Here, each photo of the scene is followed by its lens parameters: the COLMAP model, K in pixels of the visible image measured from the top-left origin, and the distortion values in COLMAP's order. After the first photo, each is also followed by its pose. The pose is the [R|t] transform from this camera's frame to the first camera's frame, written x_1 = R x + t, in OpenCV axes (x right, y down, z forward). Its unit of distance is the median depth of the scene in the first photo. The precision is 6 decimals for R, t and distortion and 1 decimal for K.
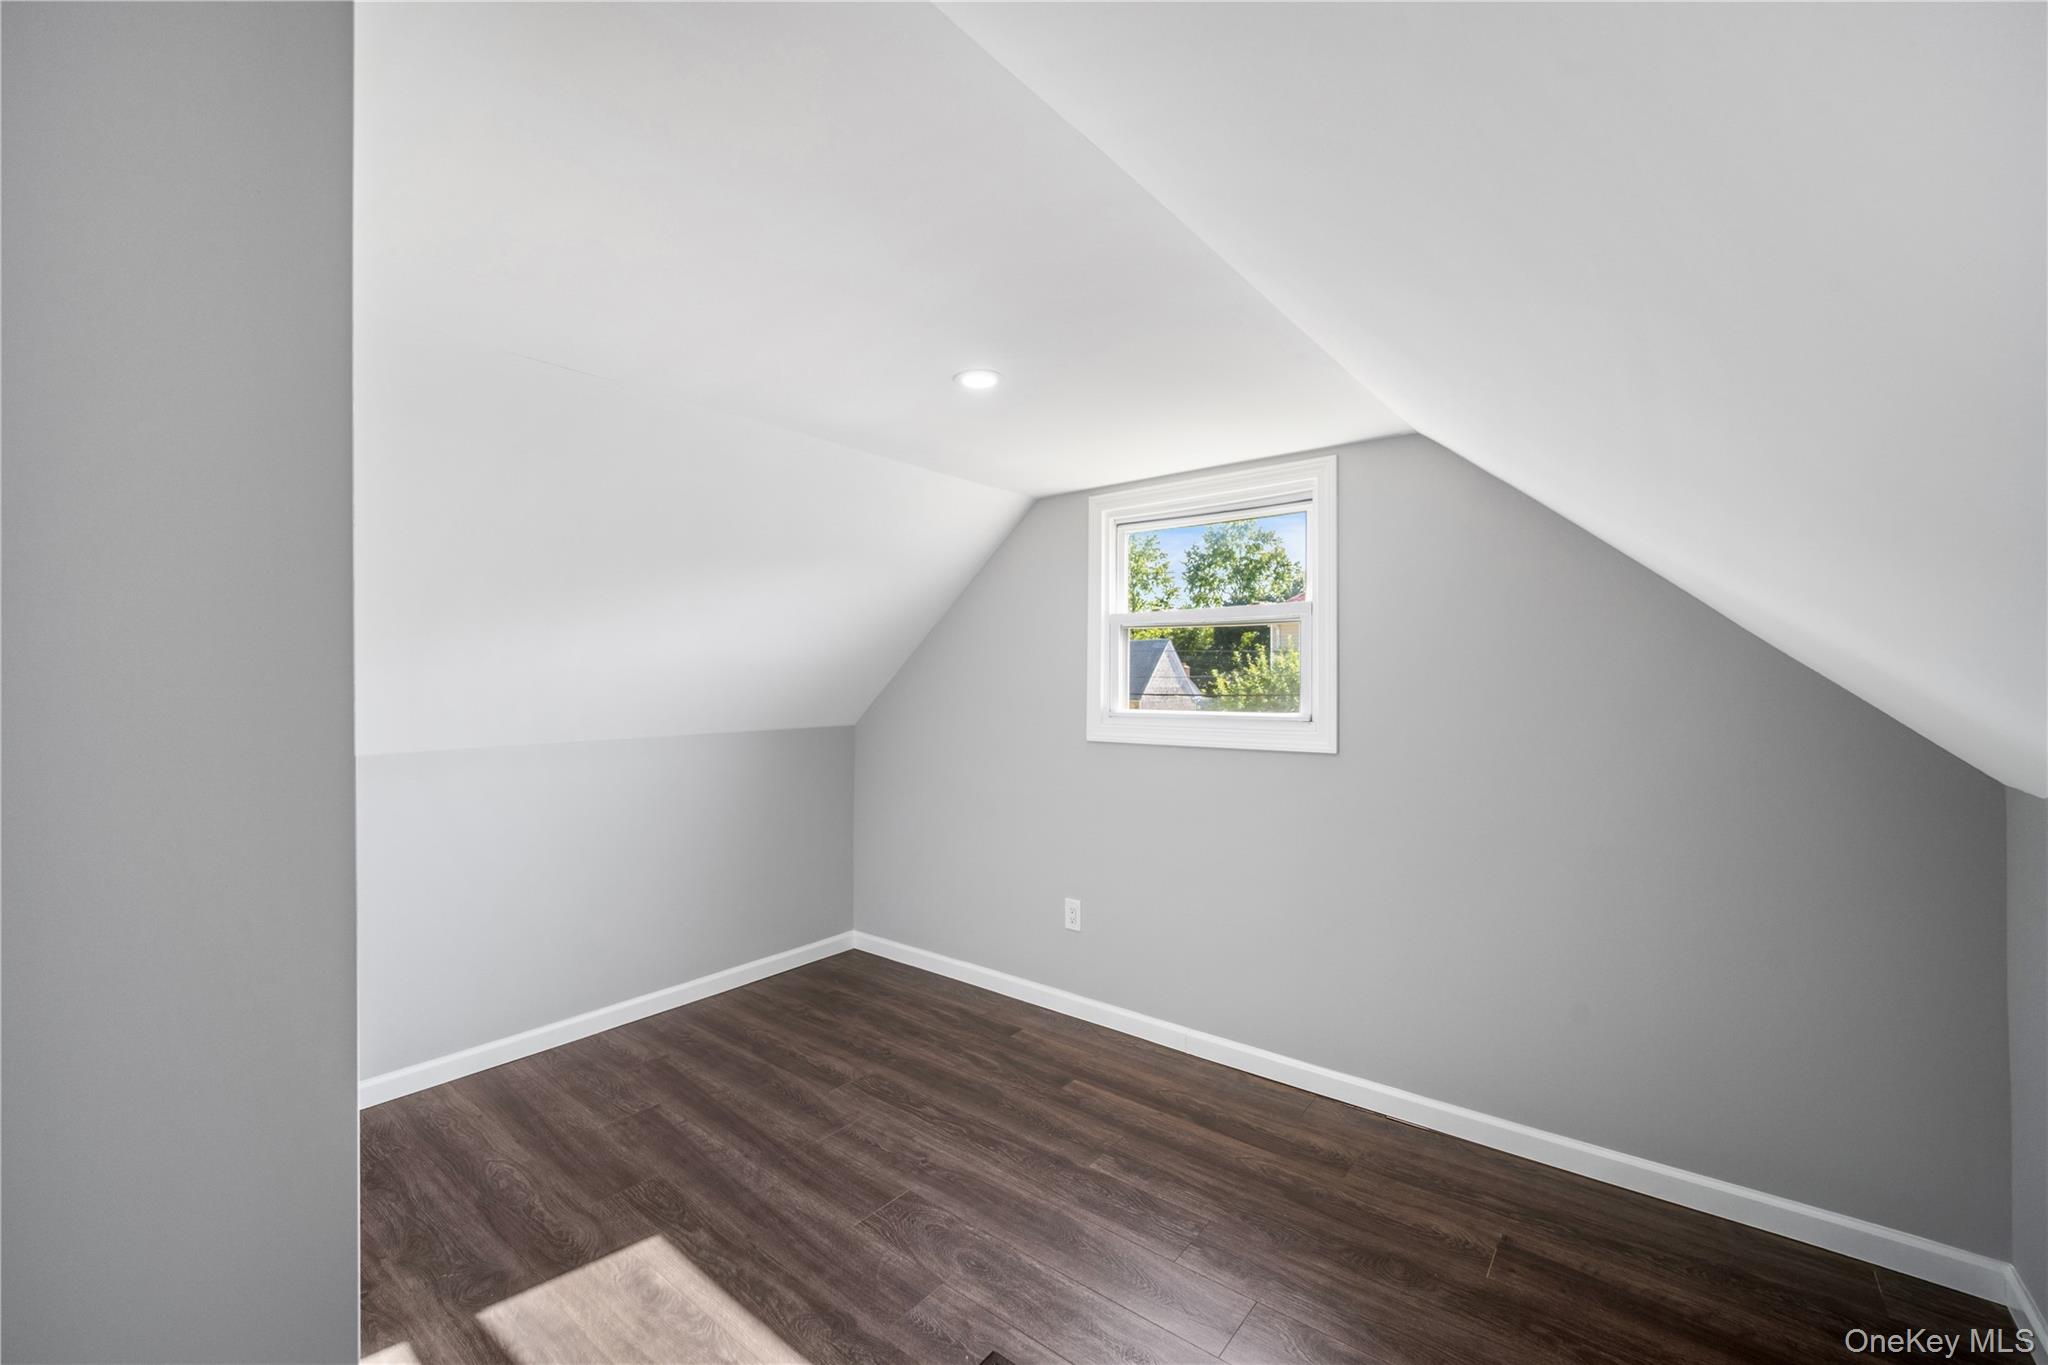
lens RADIAL K [[816.1, 0, 1024.0], [0, 816.1, 682.5], [0, 0, 1]] dist [-0.000277, 0.000077]
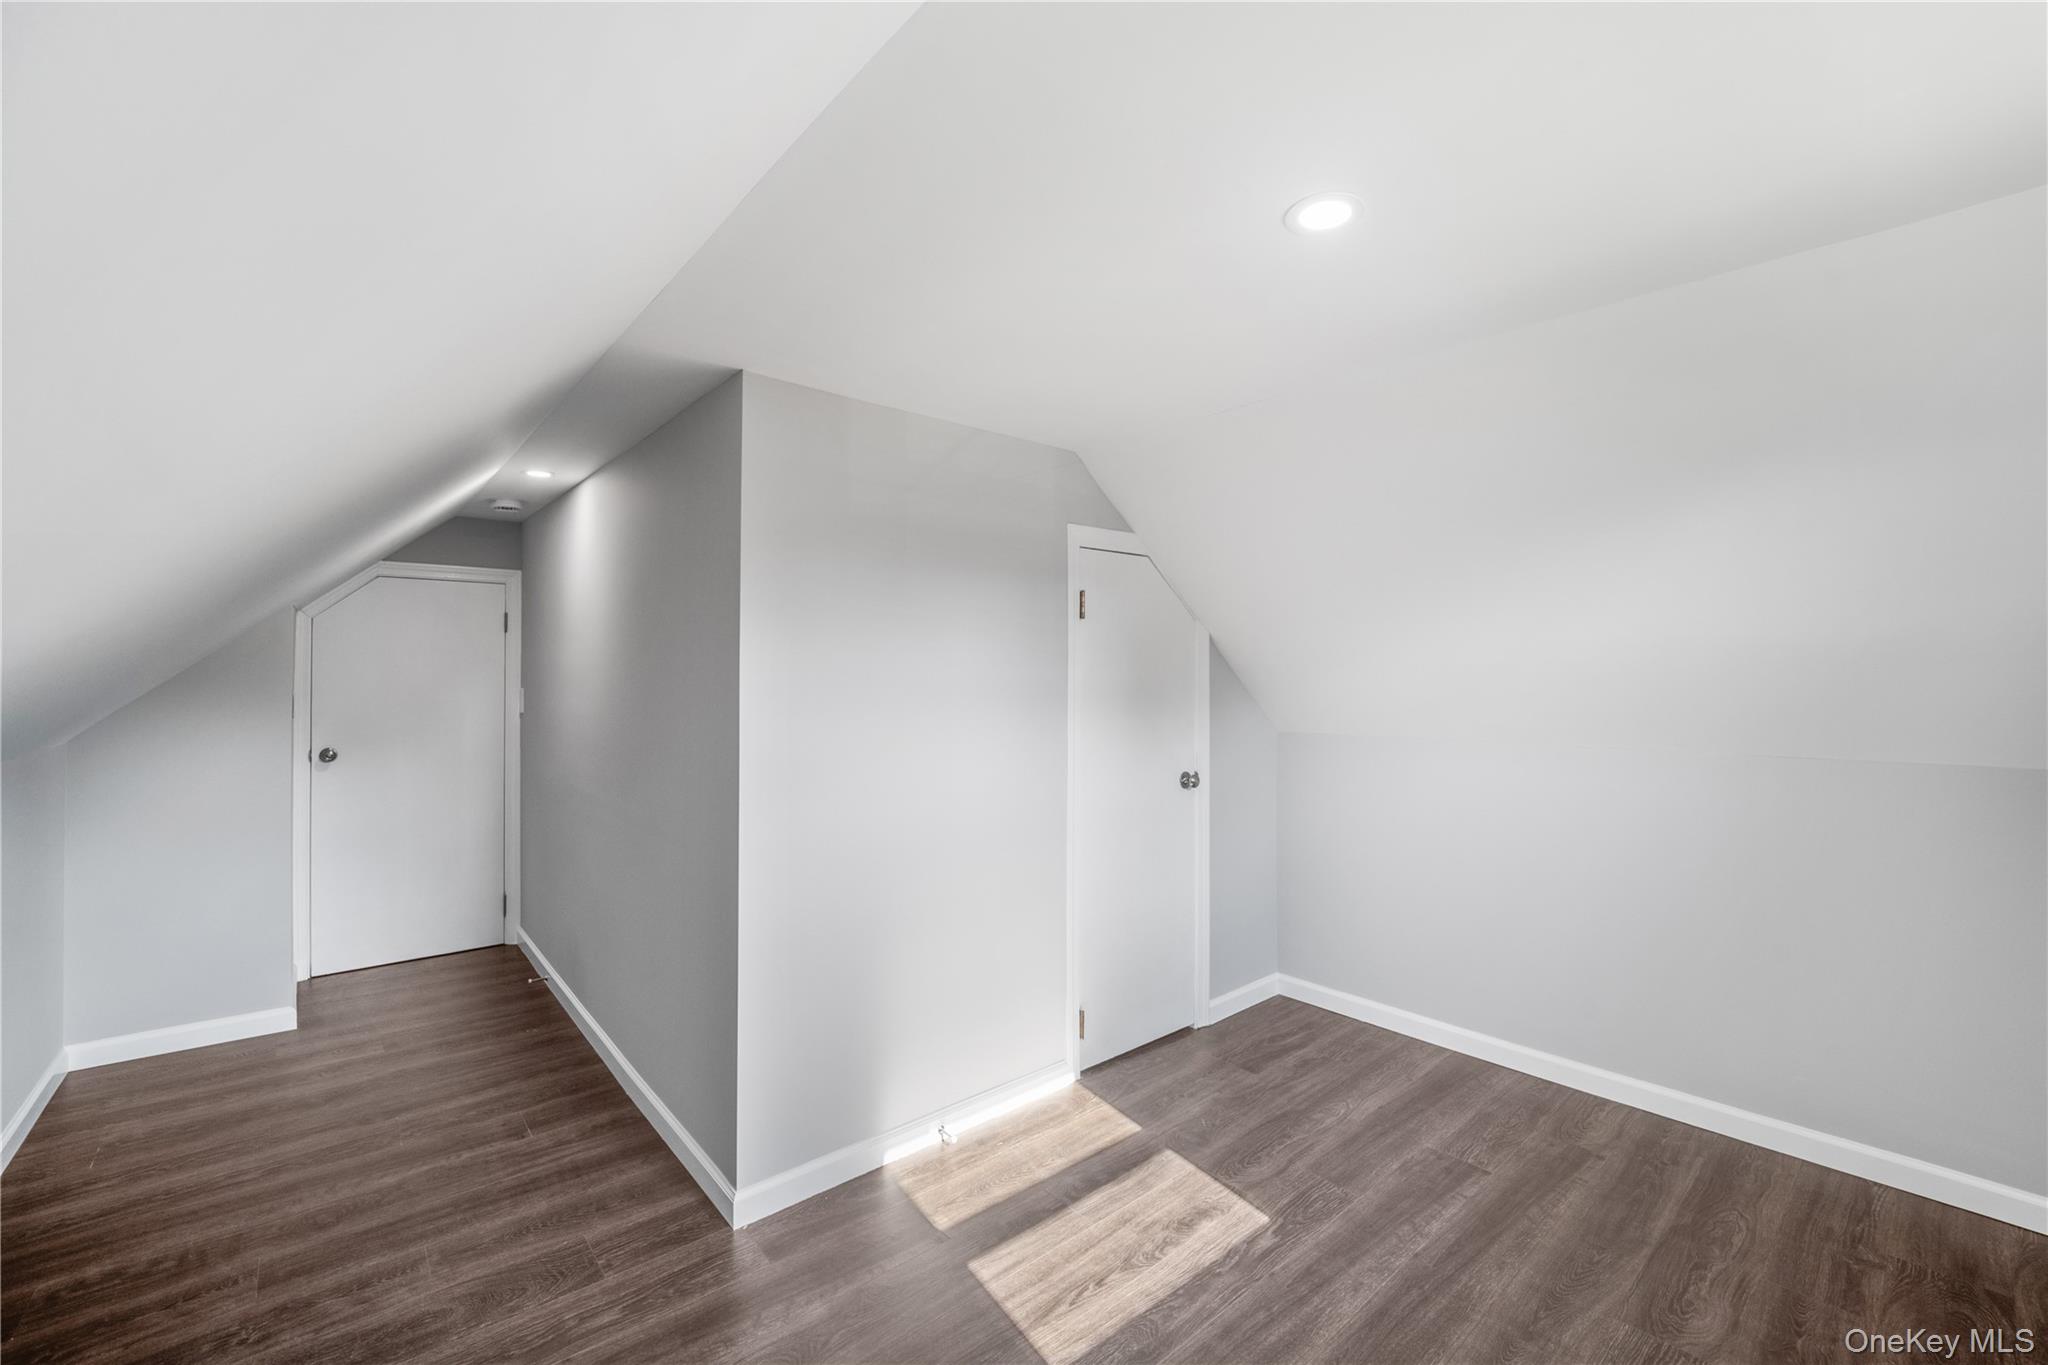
lens RADIAL K [[838.9, 0, 1024.0], [0, 838.9, 682.5], [0, 0, 1]] dist [-0.001869, 0.000025]
pose [[-0.187493, -0.006962, -0.982241, 0.498544], [0.004769, 0.999957, -0.007998, 0.022543], [0.982254, -0.006184, -0.187451, 0.717027]]
